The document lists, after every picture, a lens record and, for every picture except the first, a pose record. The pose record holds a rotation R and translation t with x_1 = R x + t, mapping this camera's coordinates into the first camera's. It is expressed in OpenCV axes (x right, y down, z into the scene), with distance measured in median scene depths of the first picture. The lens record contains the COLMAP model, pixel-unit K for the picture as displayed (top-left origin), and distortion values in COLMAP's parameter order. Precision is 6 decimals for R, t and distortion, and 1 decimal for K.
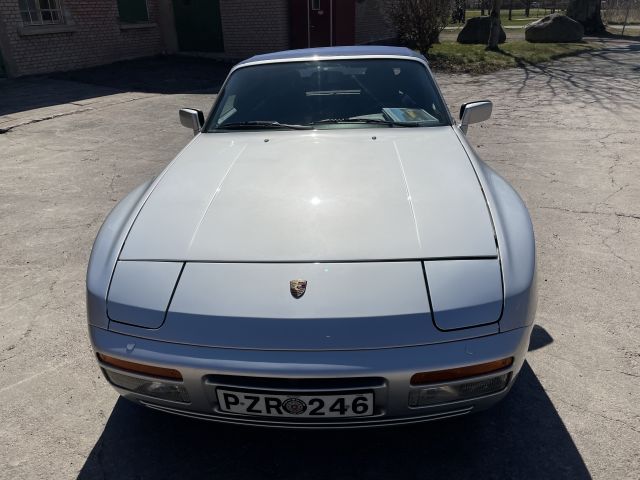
lens RADIAL K [[507.1, 0, 319.1], [0, 507.1, 238.1], [0, 0, 1]] dist [0.064069, -0.101571]
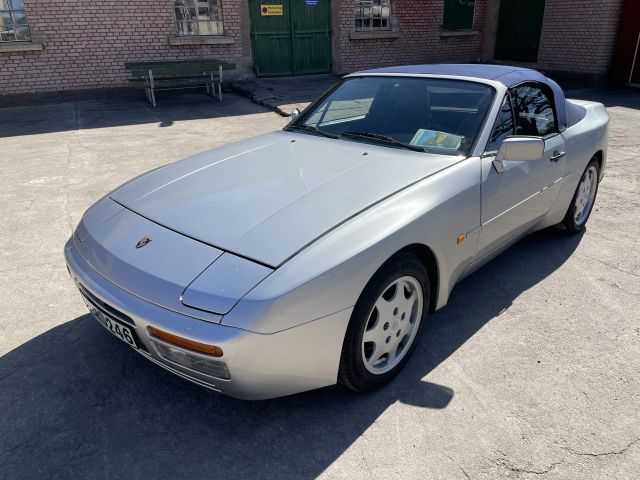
lens RADIAL K [[507.1, 0, 314.3], [0, 507.1, 240.5], [0, 0, 1]] dist [0.064069, -0.101571]
pose [[0.755159, 0.266055, -0.599124, 0.184365], [-0.268140, 0.959348, 0.088046, -0.024086], [0.598194, 0.094161, 0.795800, 0.033968]]
